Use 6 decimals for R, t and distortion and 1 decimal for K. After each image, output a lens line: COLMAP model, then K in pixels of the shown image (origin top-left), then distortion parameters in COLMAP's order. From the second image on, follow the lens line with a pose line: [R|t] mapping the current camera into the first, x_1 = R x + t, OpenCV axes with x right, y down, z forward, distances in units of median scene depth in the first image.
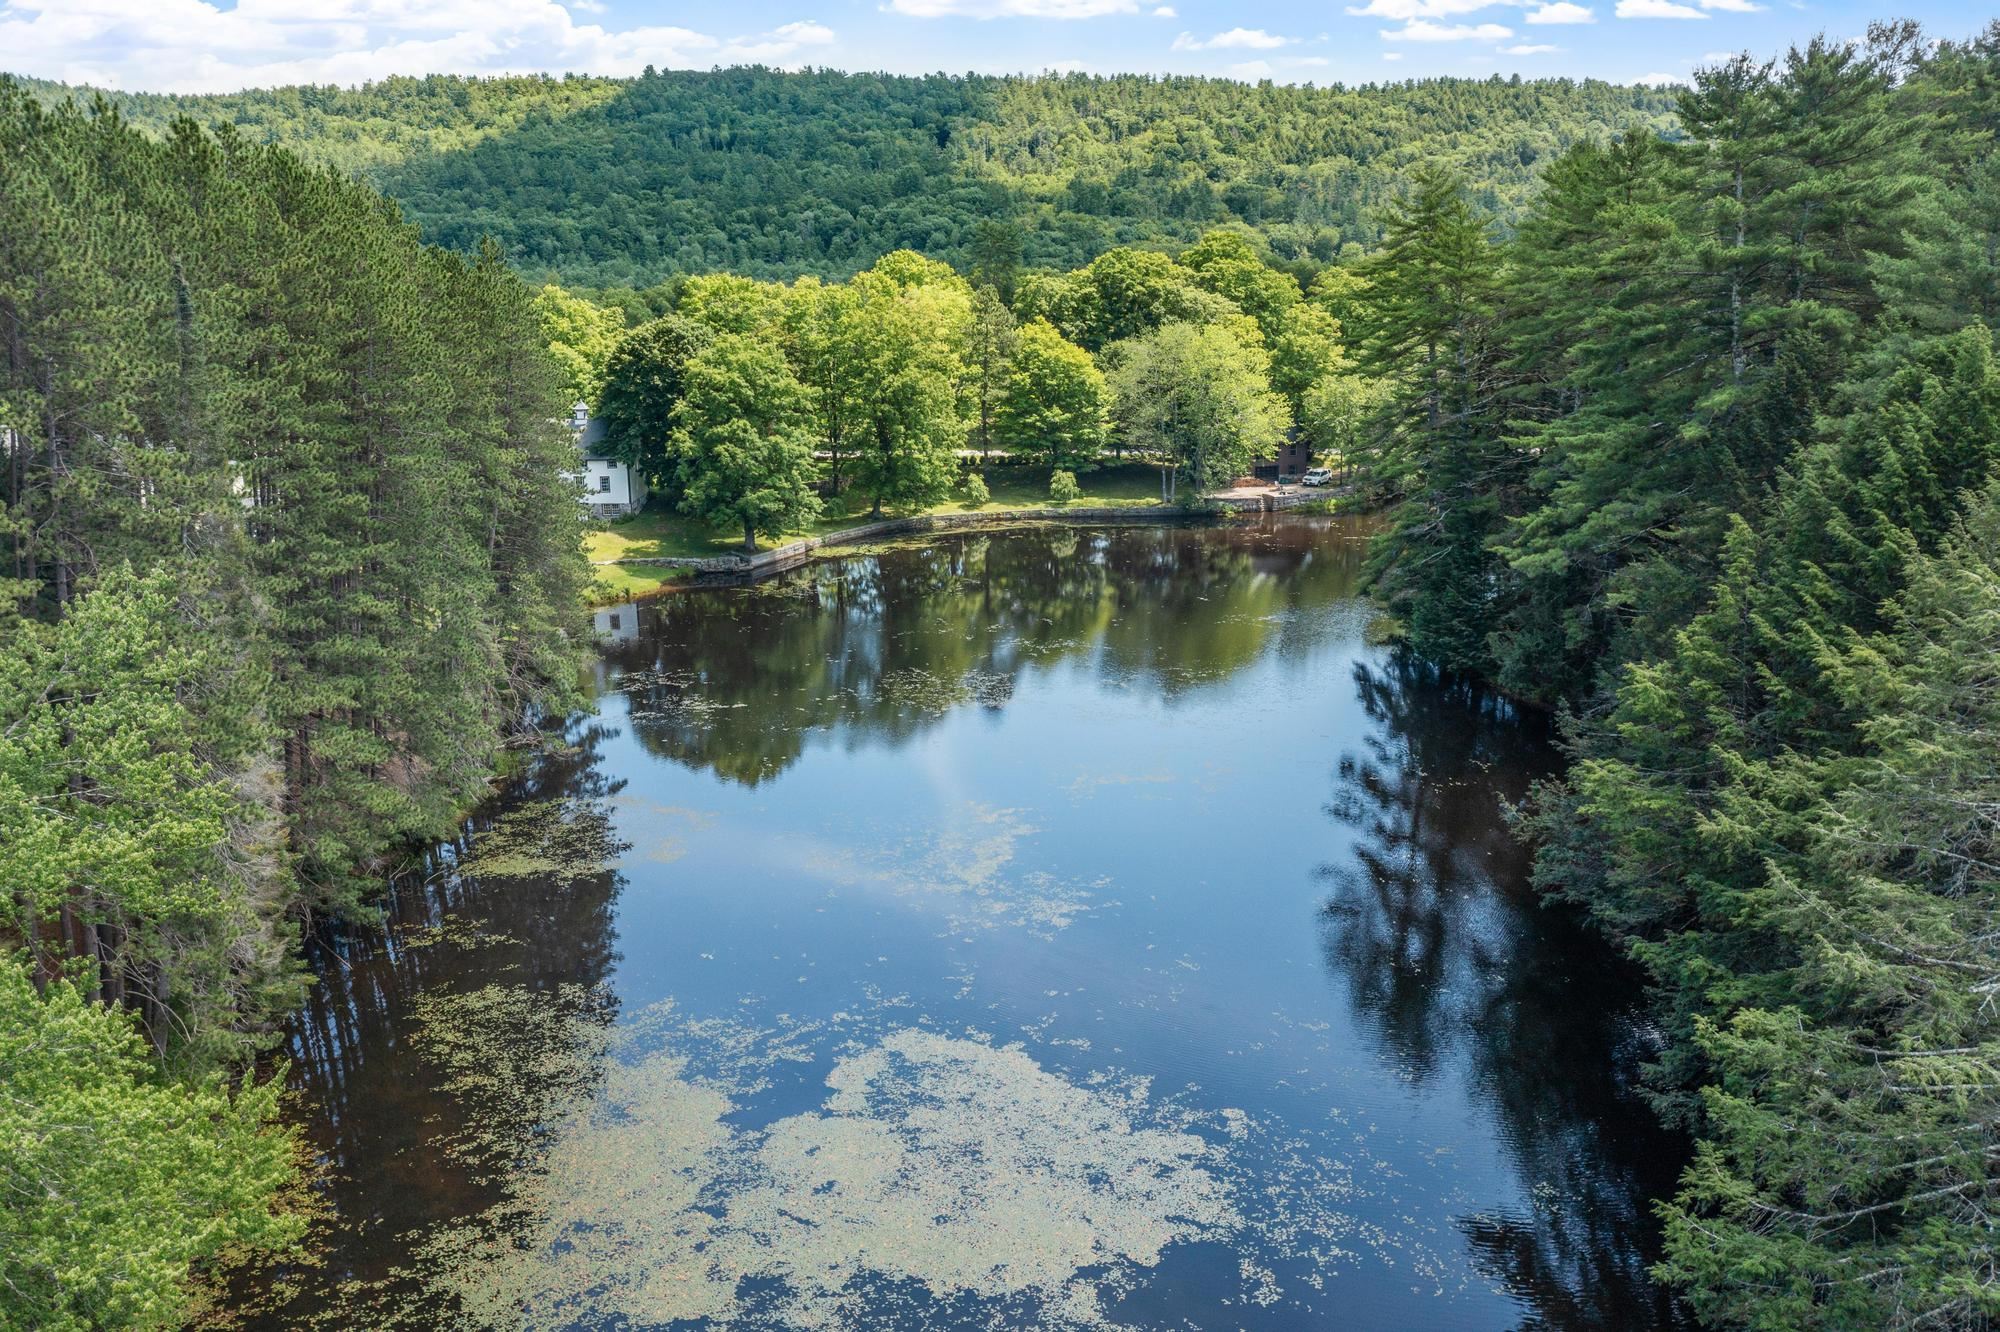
lens RADIAL K [[1557.0, 0, 1000.0], [0, 1557.0, 666.0], [0, 0, 1]] dist [0.002421, -0.002078]
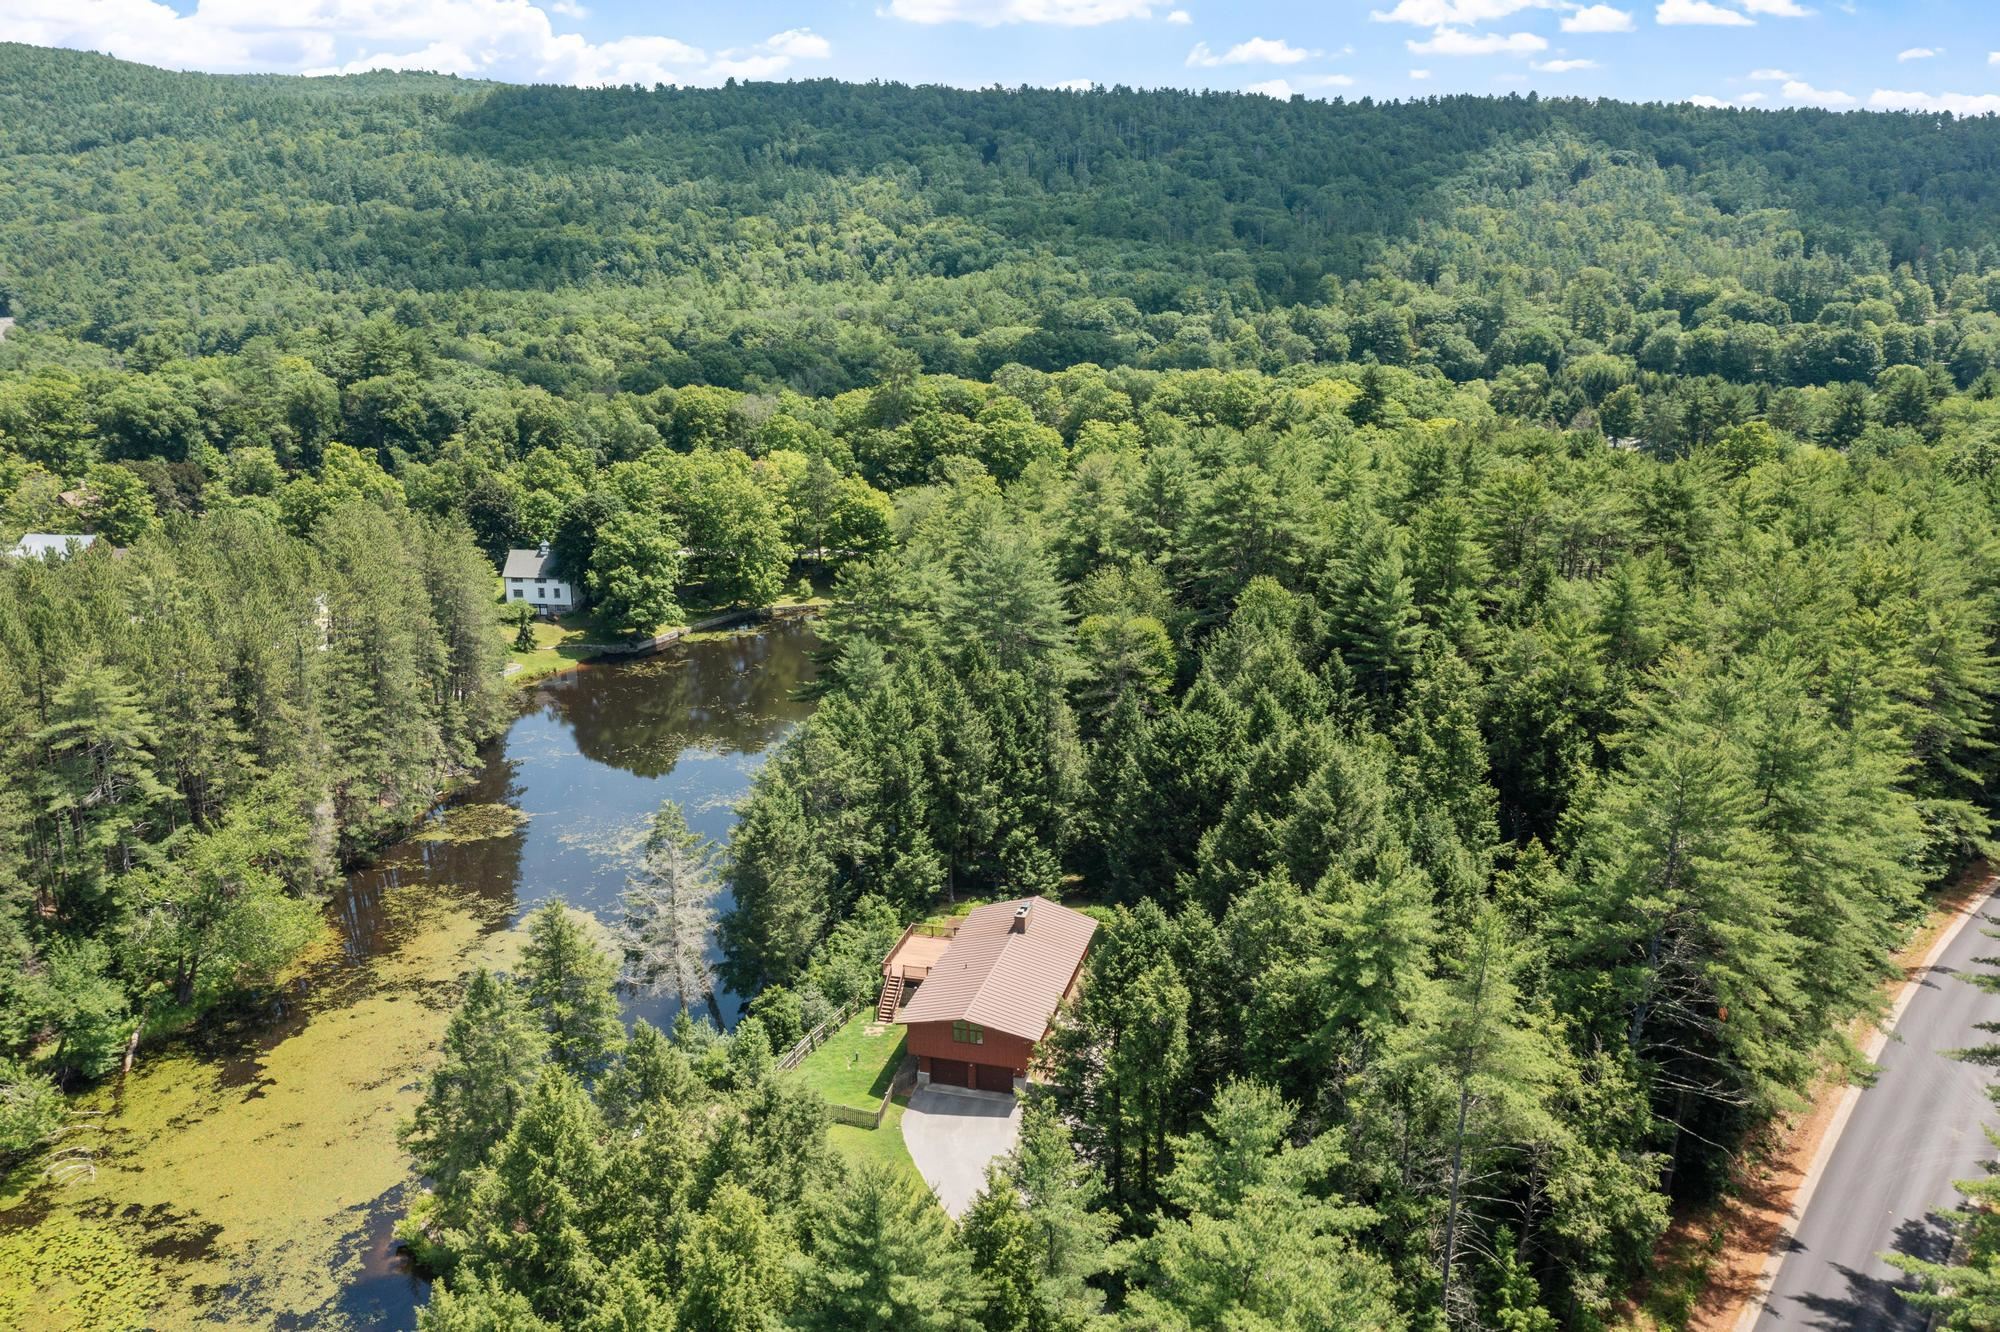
lens RADIAL K [[1557.0, 0, 1000.0], [0, 1557.0, 666.0], [0, 0, 1]] dist [0.002421, -0.002078]
pose [[0.997363, 0.026042, -0.067747, 0.064329], [-0.023755, 0.999127, 0.034360, -0.021479], [0.068583, -0.032660, 0.997111, -0.119431]]
